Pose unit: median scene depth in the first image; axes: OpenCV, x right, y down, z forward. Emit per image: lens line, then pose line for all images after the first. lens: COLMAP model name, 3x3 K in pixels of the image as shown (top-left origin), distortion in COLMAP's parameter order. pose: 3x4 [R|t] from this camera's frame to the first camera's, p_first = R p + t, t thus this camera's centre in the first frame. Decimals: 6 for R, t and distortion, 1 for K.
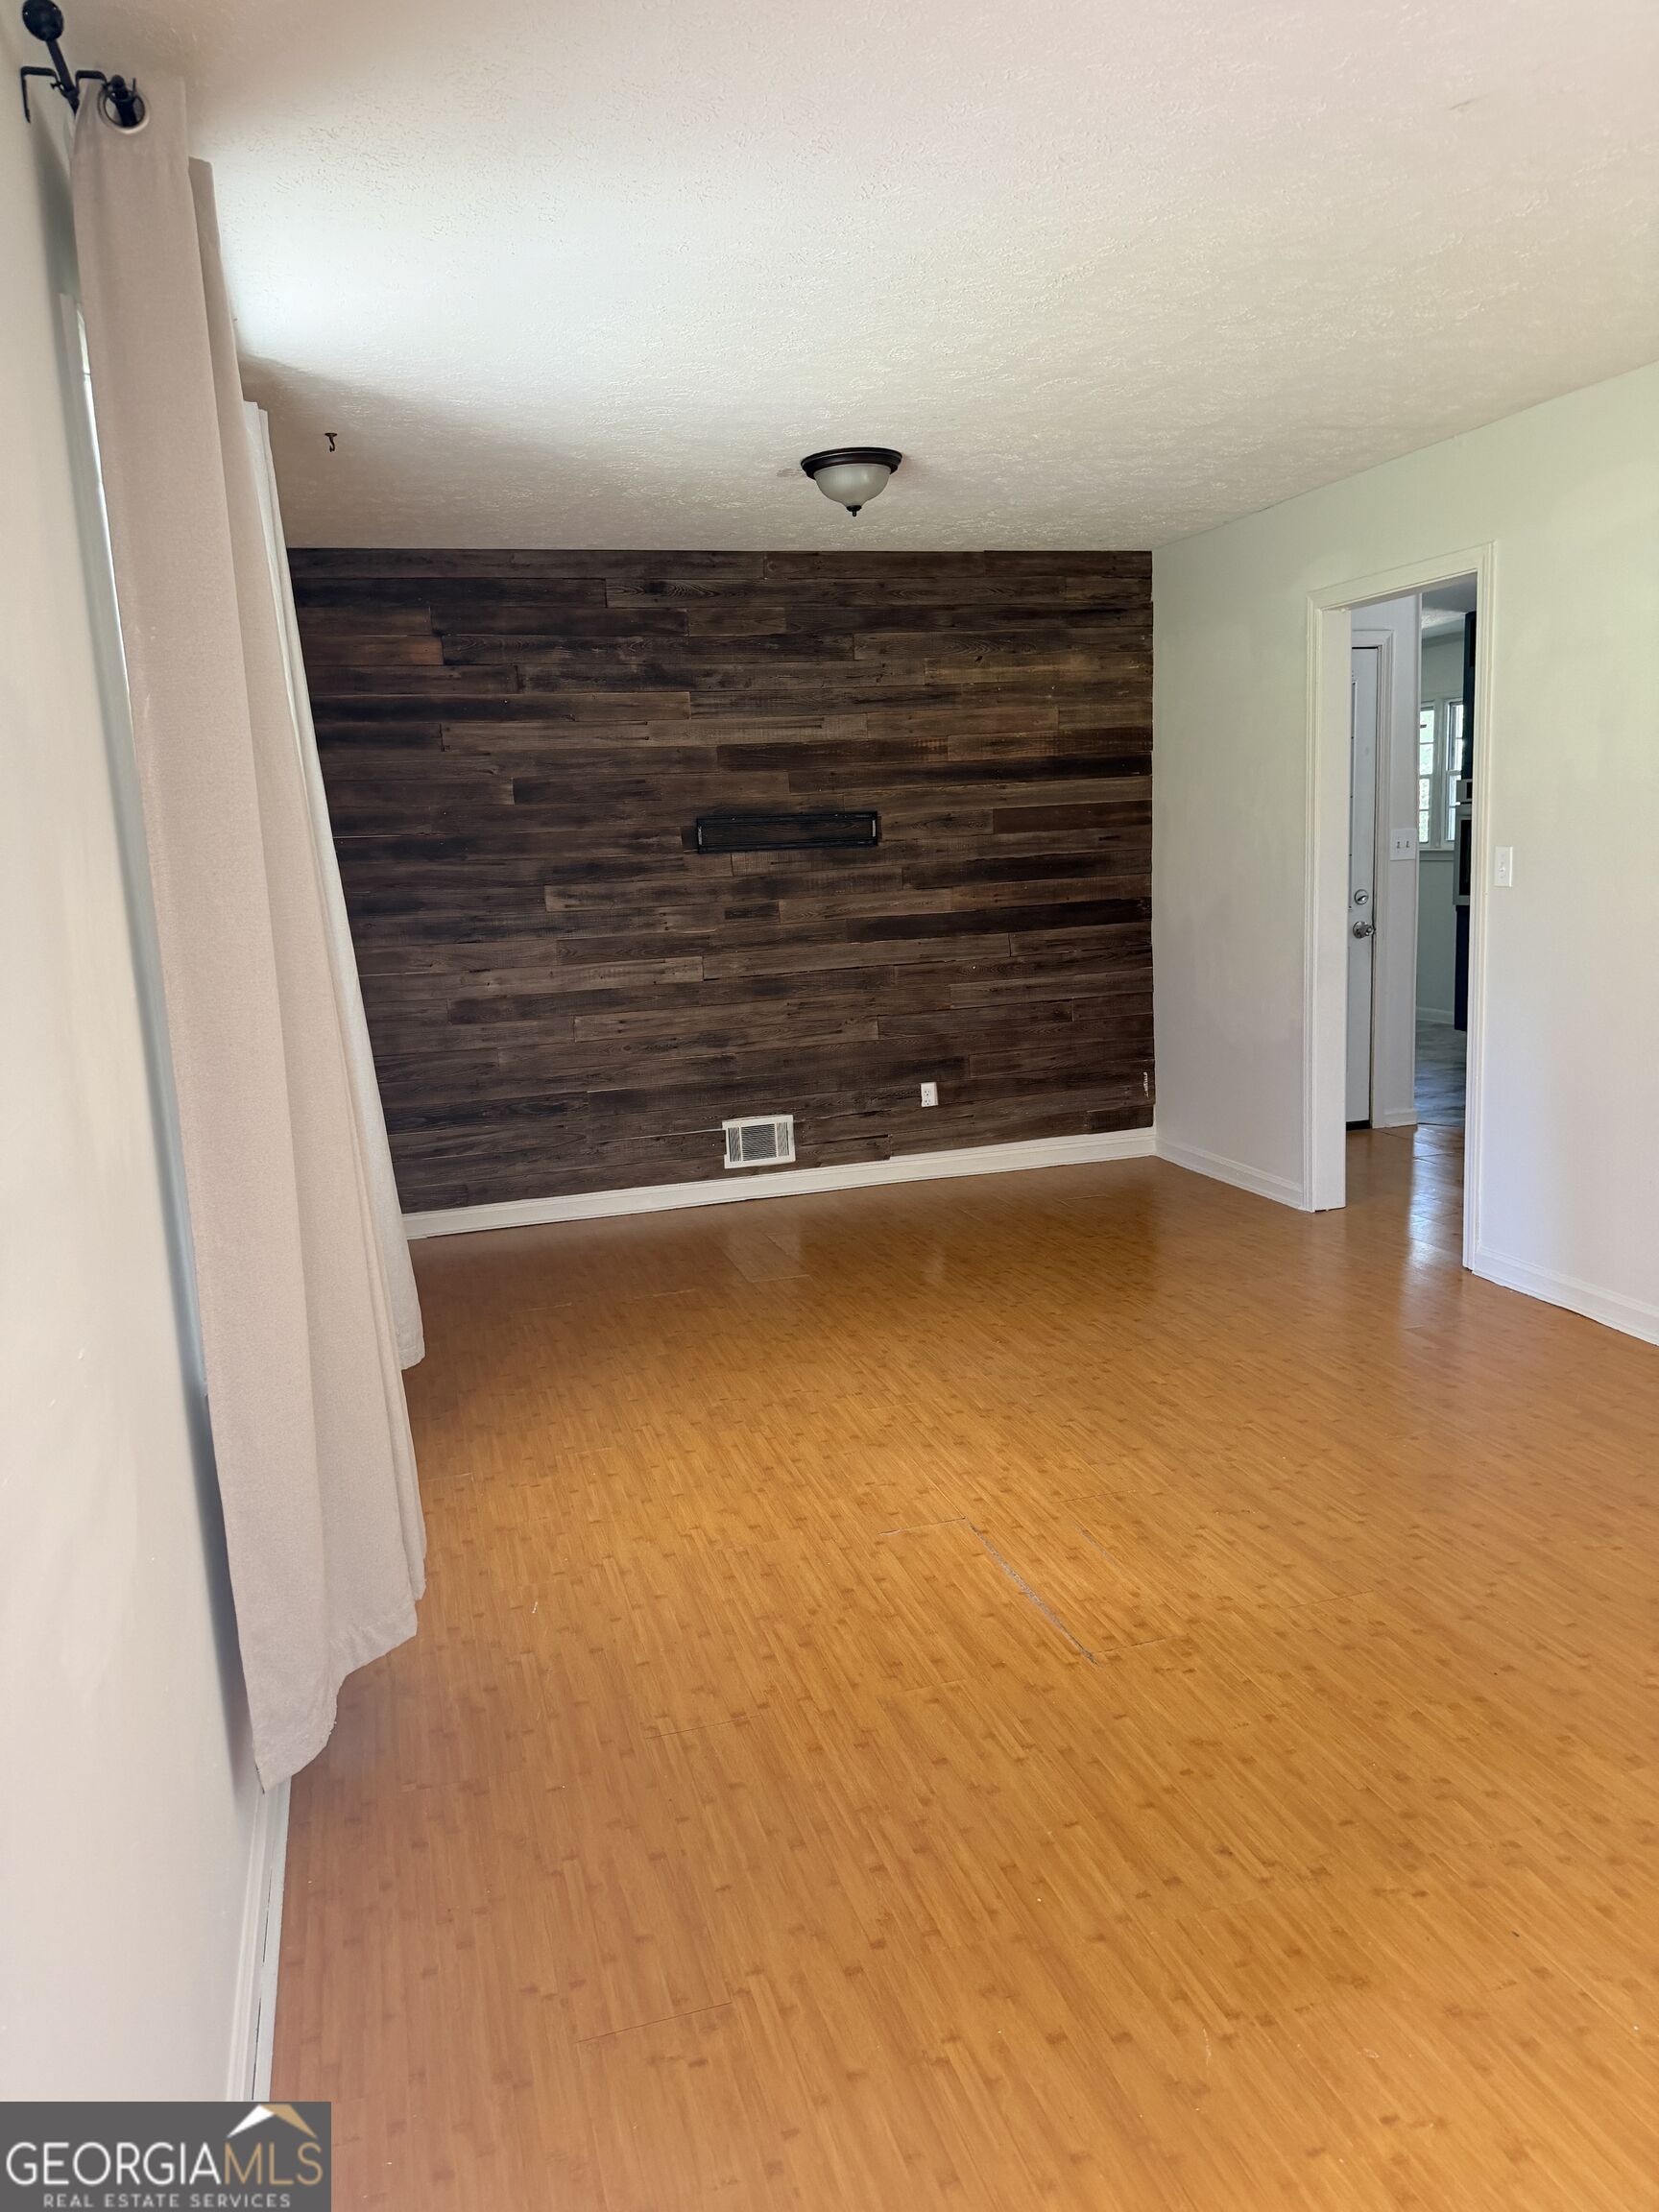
lens RADIAL K [[1563.0, 0, 824.0], [0, 1563.0, 1137.4], [0, 0, 1]] dist [0.232659, -0.454207]
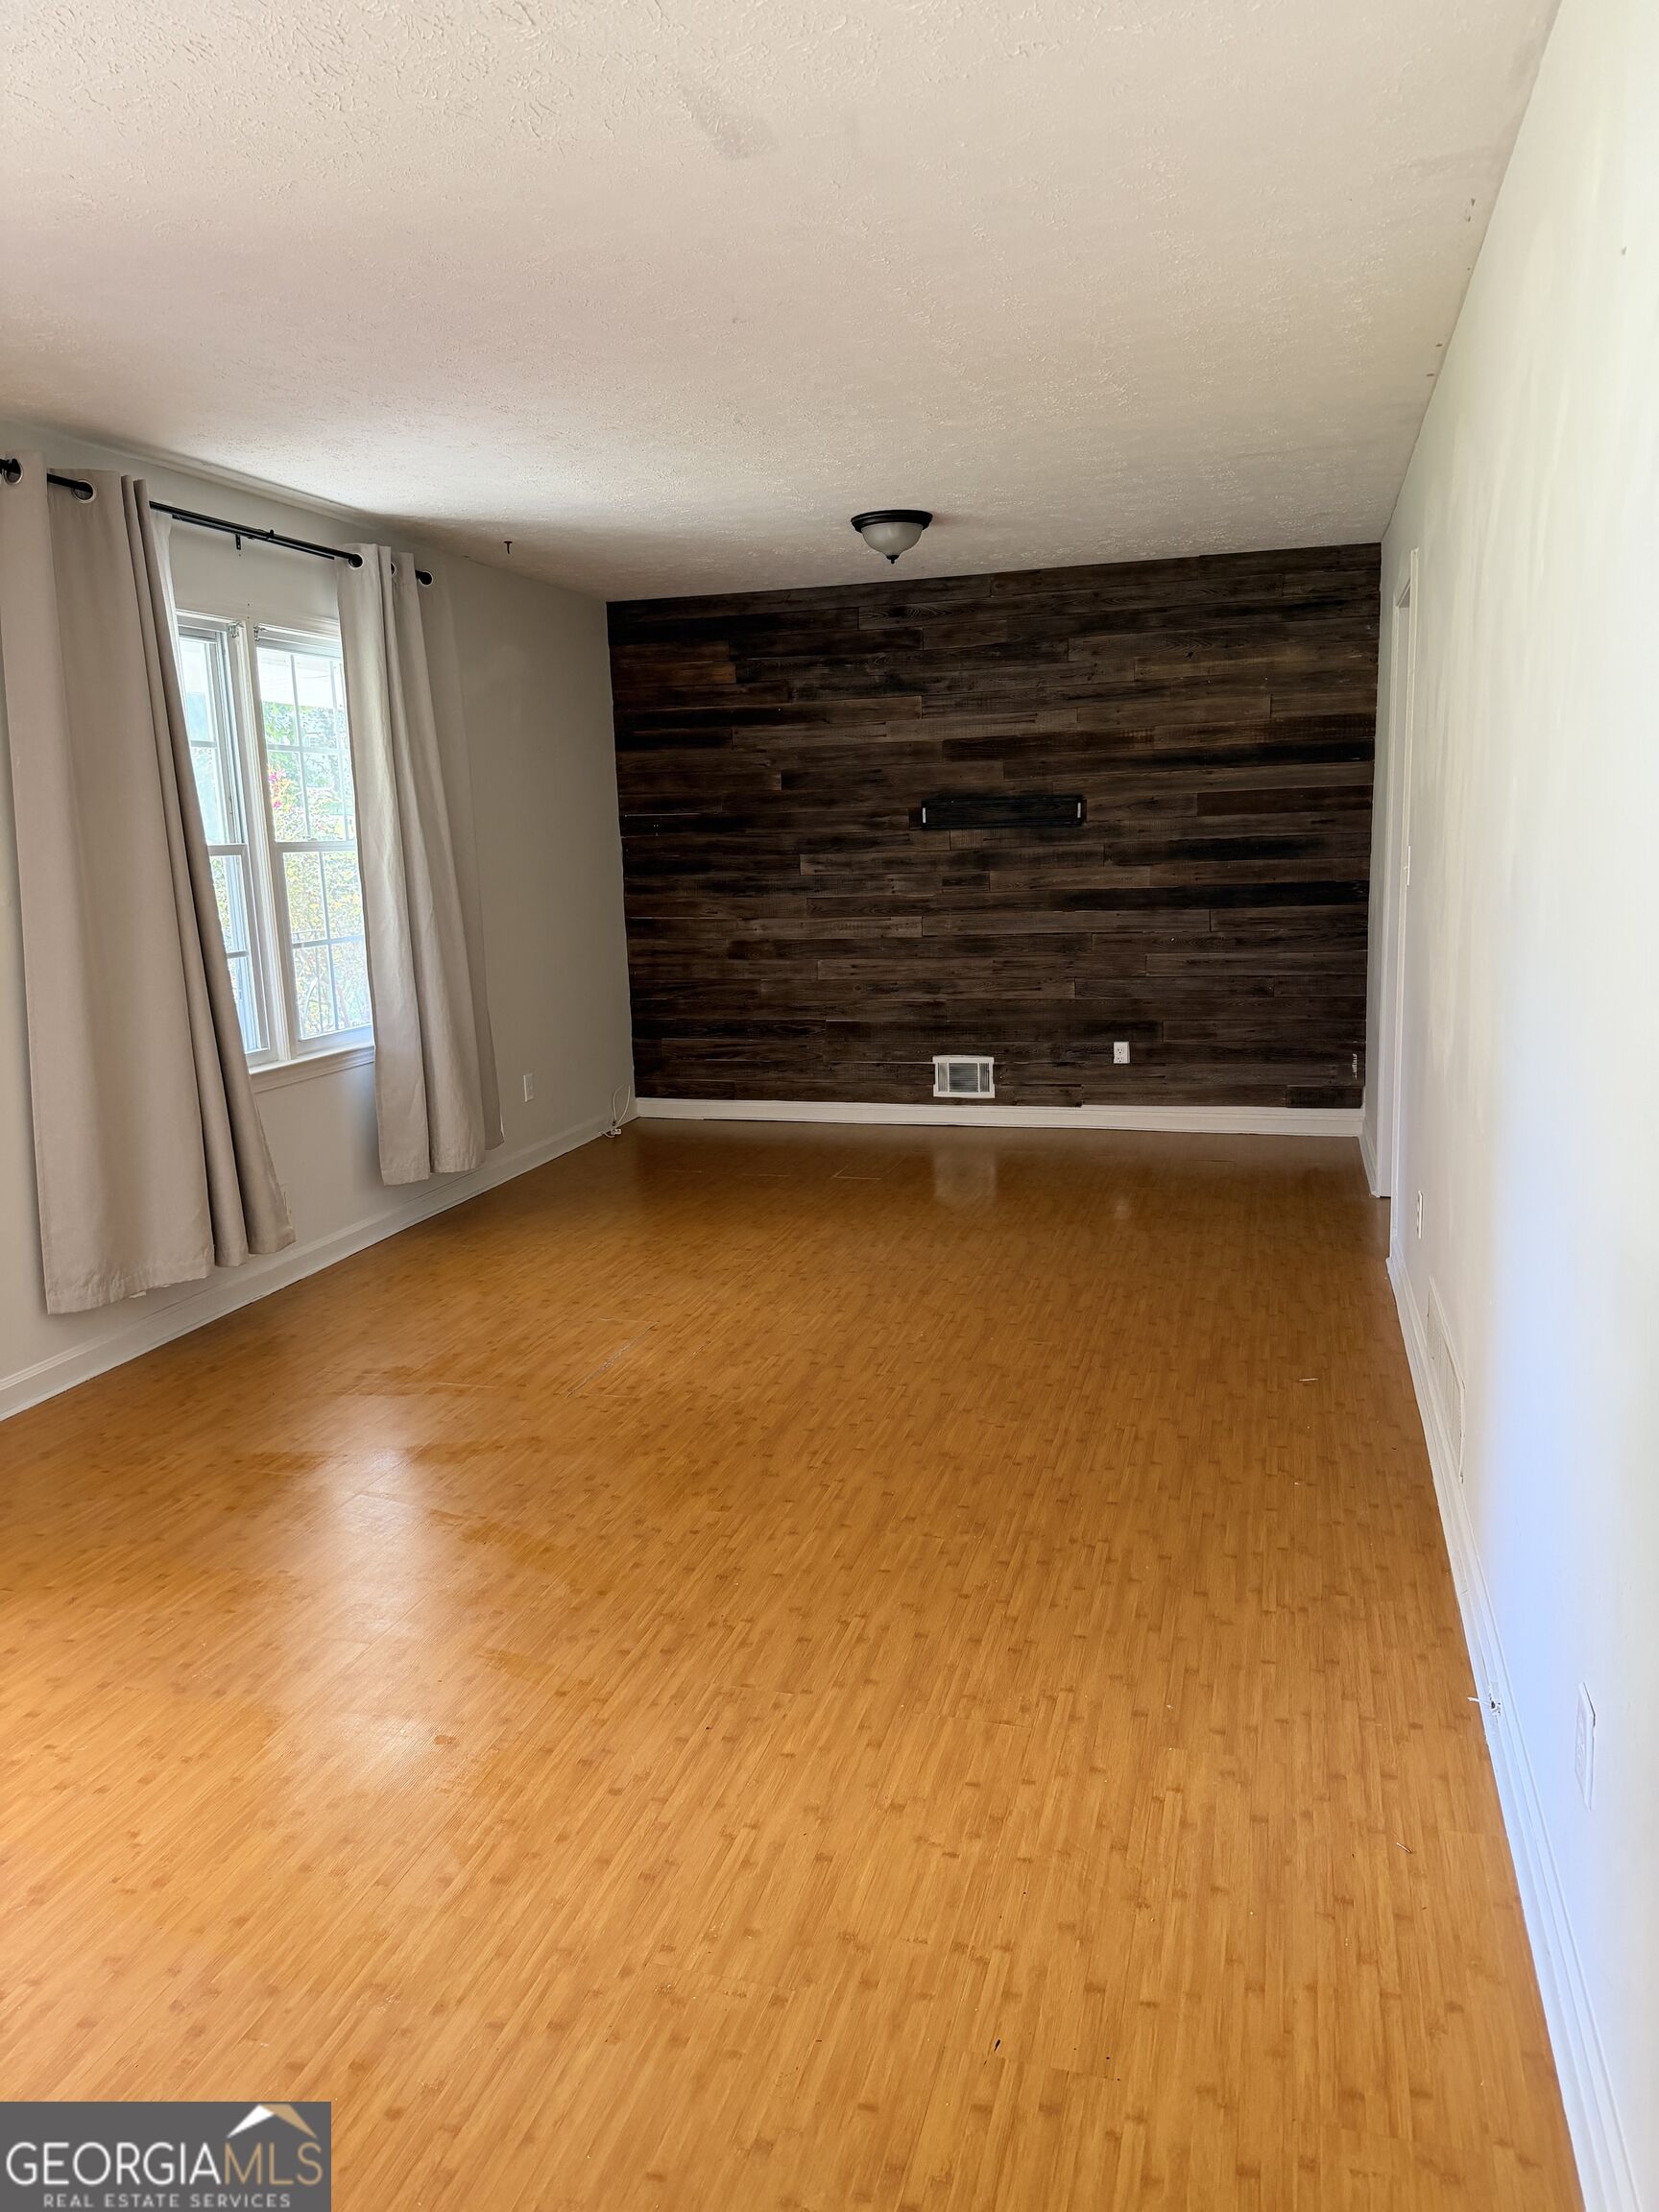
lens RADIAL K [[1563.0, 0, 824.0], [0, 1563.0, 1137.4], [0, 0, 1]] dist [0.232659, -0.454207]
pose [[0.835814, 0.129466, -0.533529, 0.524554], [-0.115272, 0.991519, 0.060020, -0.011414], [0.536775, 0.011335, 0.843649, -0.051656]]
